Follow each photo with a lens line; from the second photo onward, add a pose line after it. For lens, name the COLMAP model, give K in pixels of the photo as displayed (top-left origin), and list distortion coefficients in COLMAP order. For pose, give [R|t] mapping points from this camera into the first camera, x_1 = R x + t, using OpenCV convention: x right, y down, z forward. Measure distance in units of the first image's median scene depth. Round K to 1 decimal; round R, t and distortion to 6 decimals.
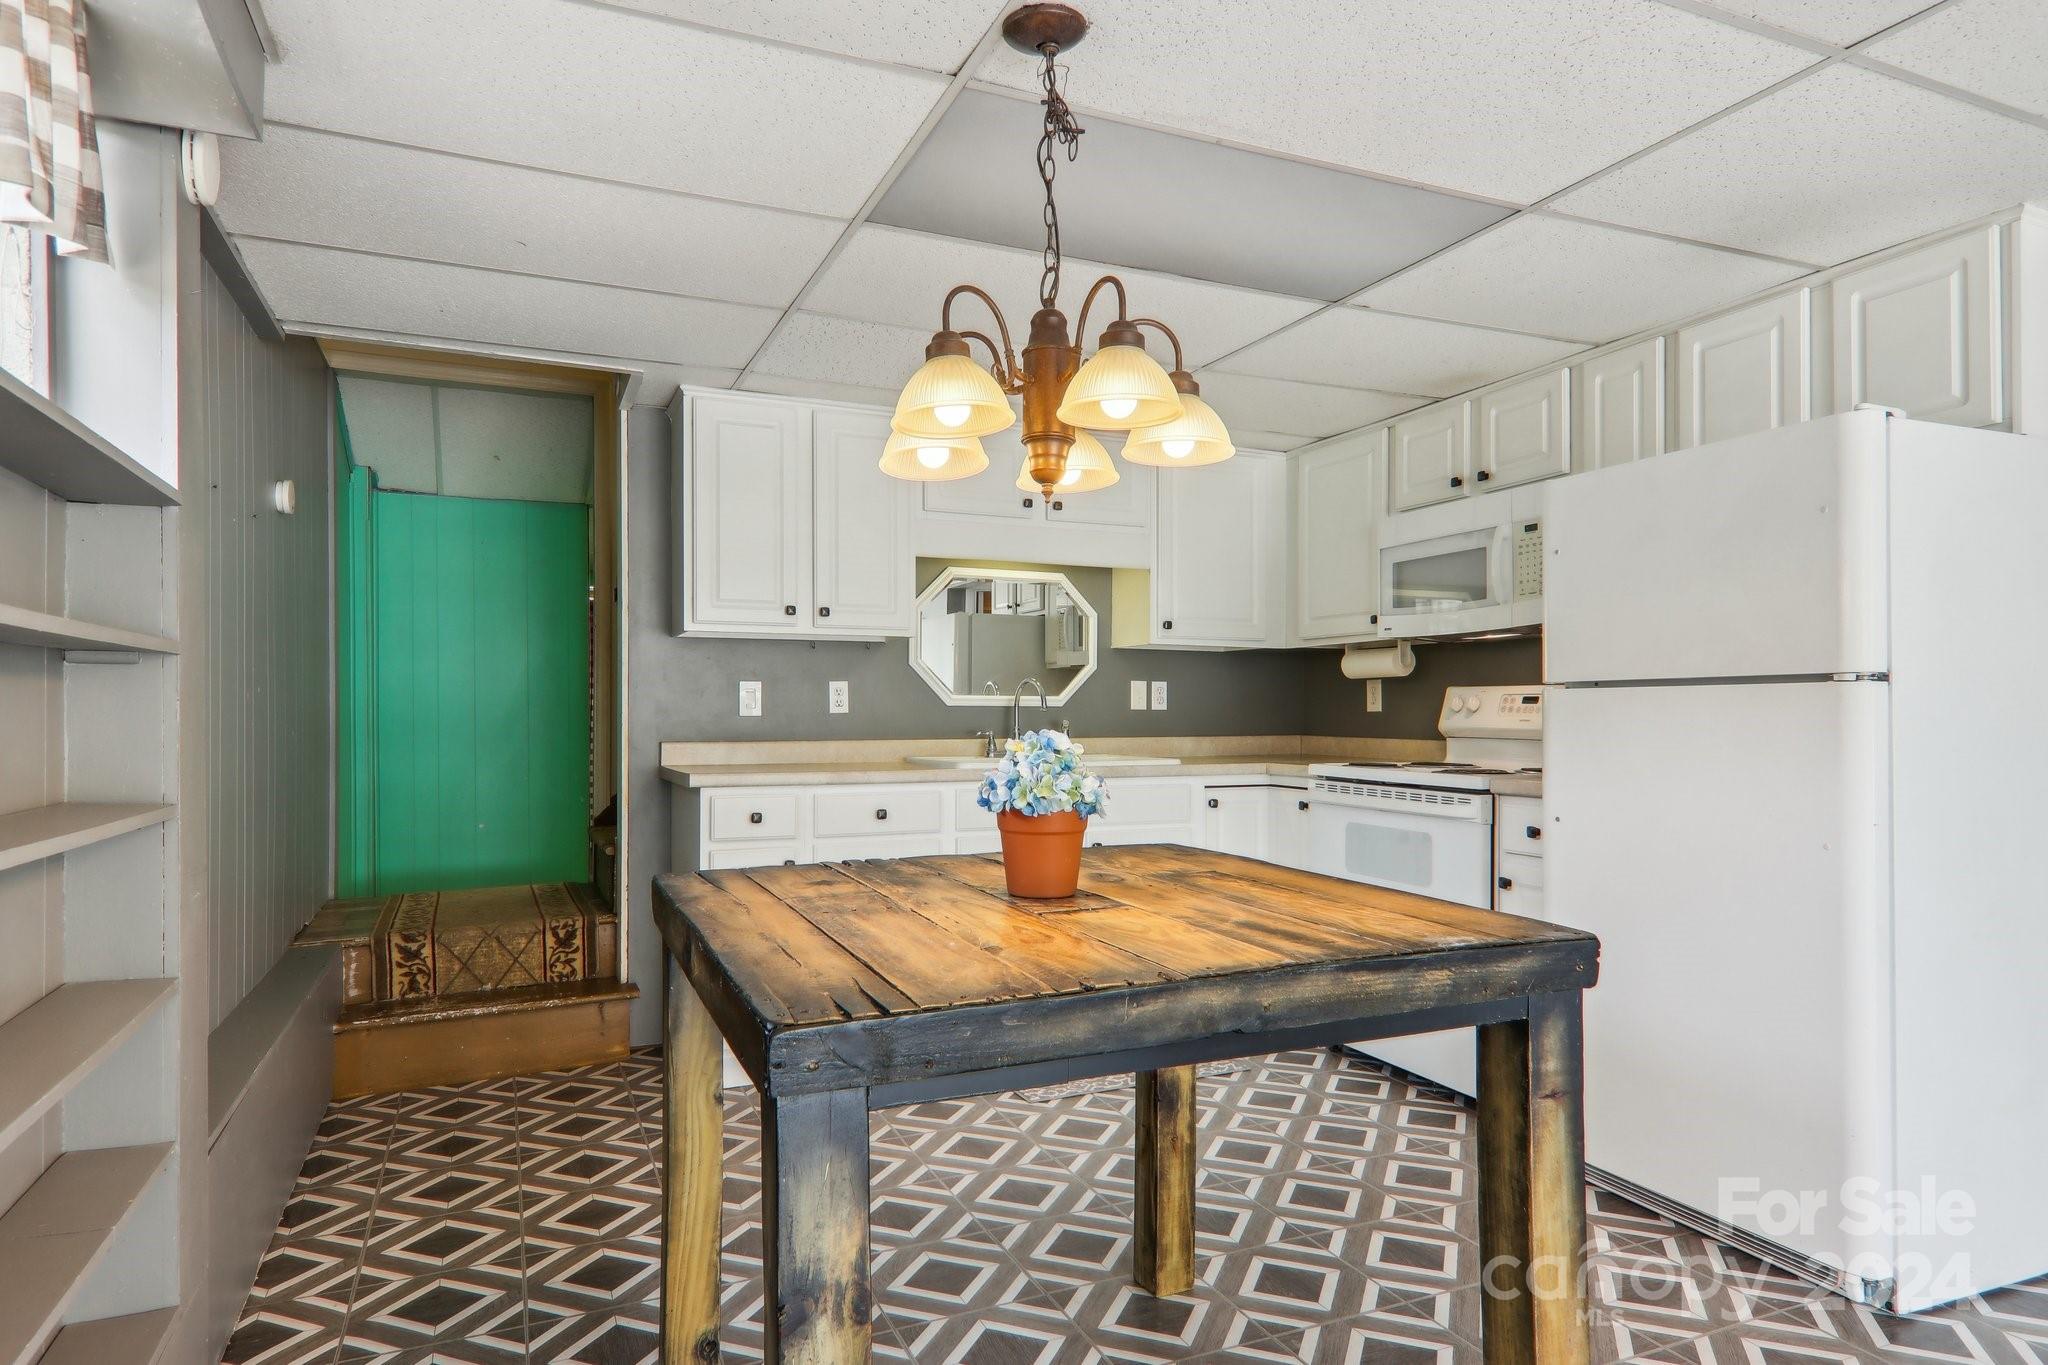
lens RADIAL K [[1228.2, 0, 1029.5], [0, 1228.2, 694.7], [0, 0, 1]] dist [0.022799, -0.010874]
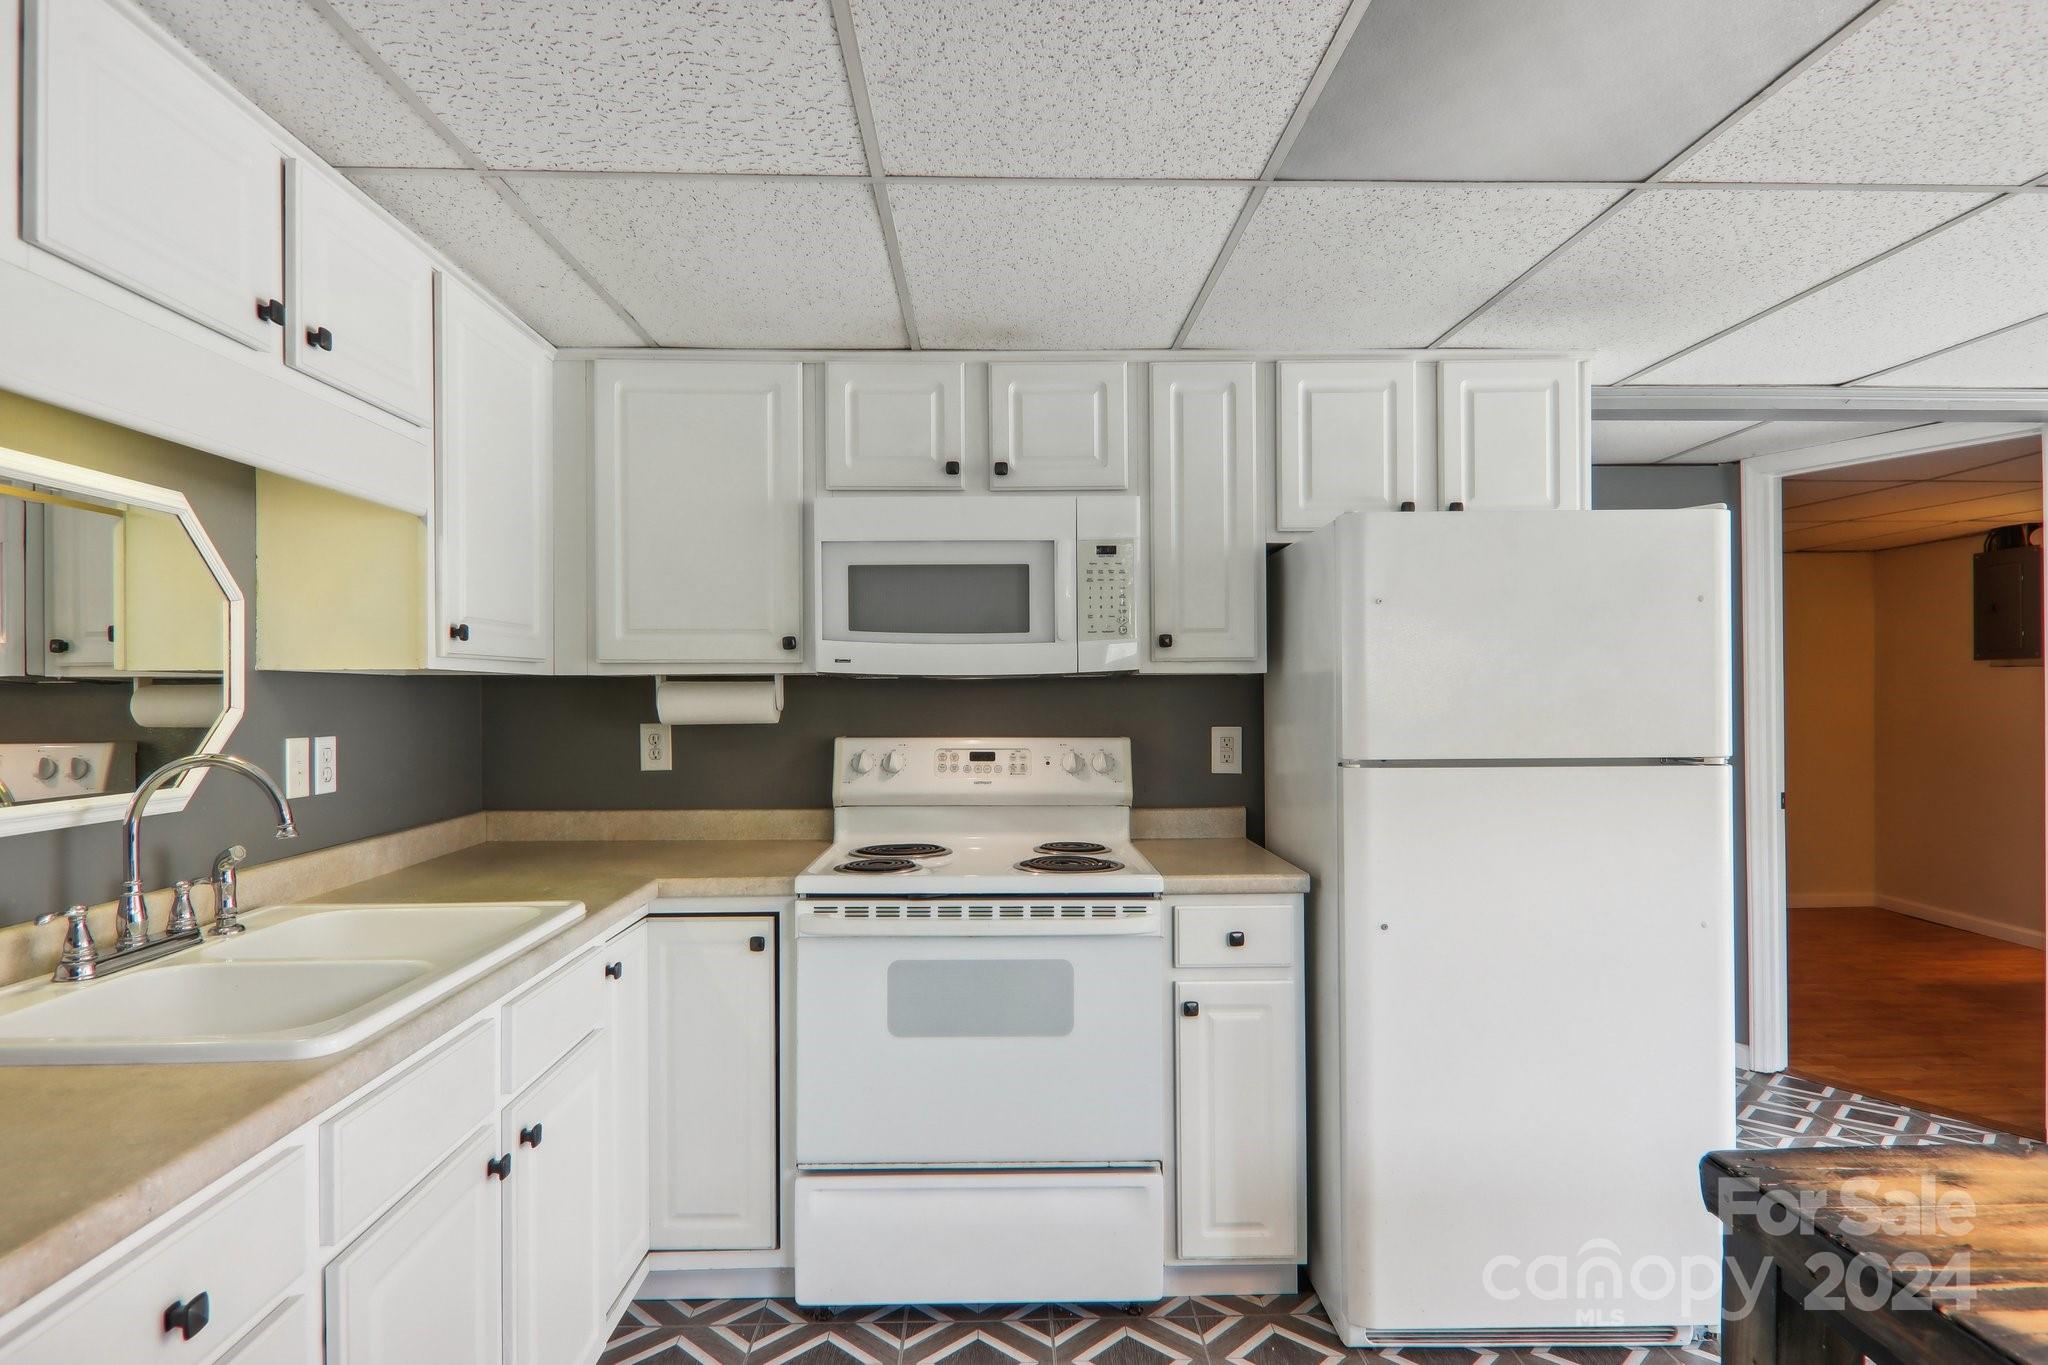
lens RADIAL K [[1175.7, 0, 1027.1], [0, 1175.7, 684.8], [0, 0, 1]] dist [0.015533, -0.018975]
pose [[0.363693, -0.001480, 0.931518, -0.306053], [-0.011474, 0.999916, 0.006068, -0.049396], [-0.931448, -0.012895, 0.363646, 0.730519]]
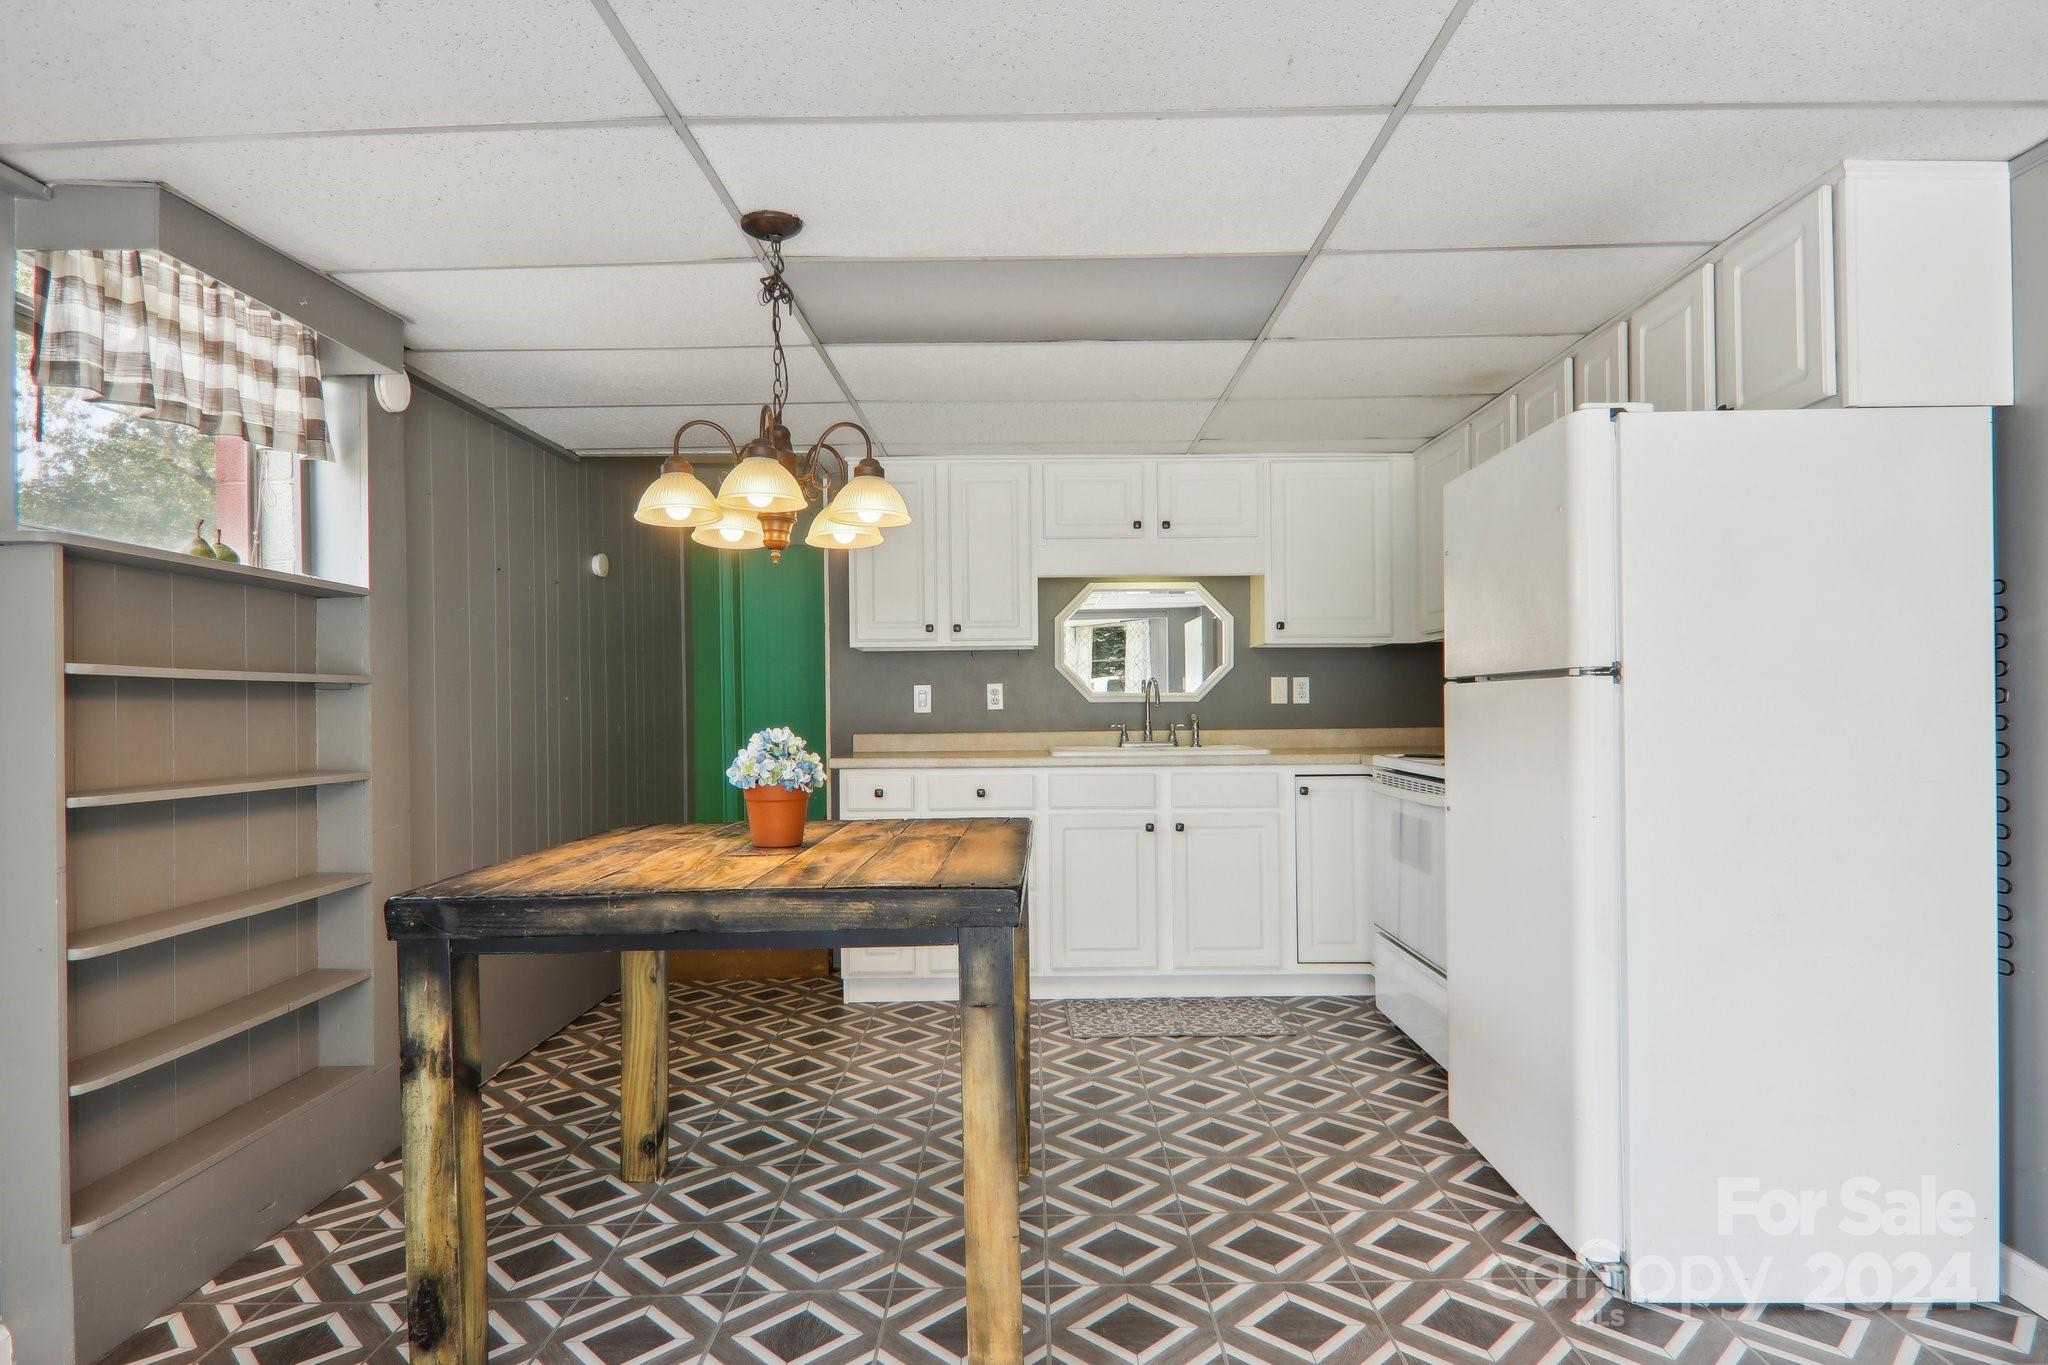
lens RADIAL K [[1175.7, 0, 1019.2], [0, 1175.7, 692.5], [0, 0, 1]] dist [0.015533, -0.018975]
pose [[0.908065, -0.014341, -0.418584, 0.405773], [0.016683, 0.999859, 0.001935, -0.004536], [0.418498, -0.008741, 0.908176, -0.047647]]
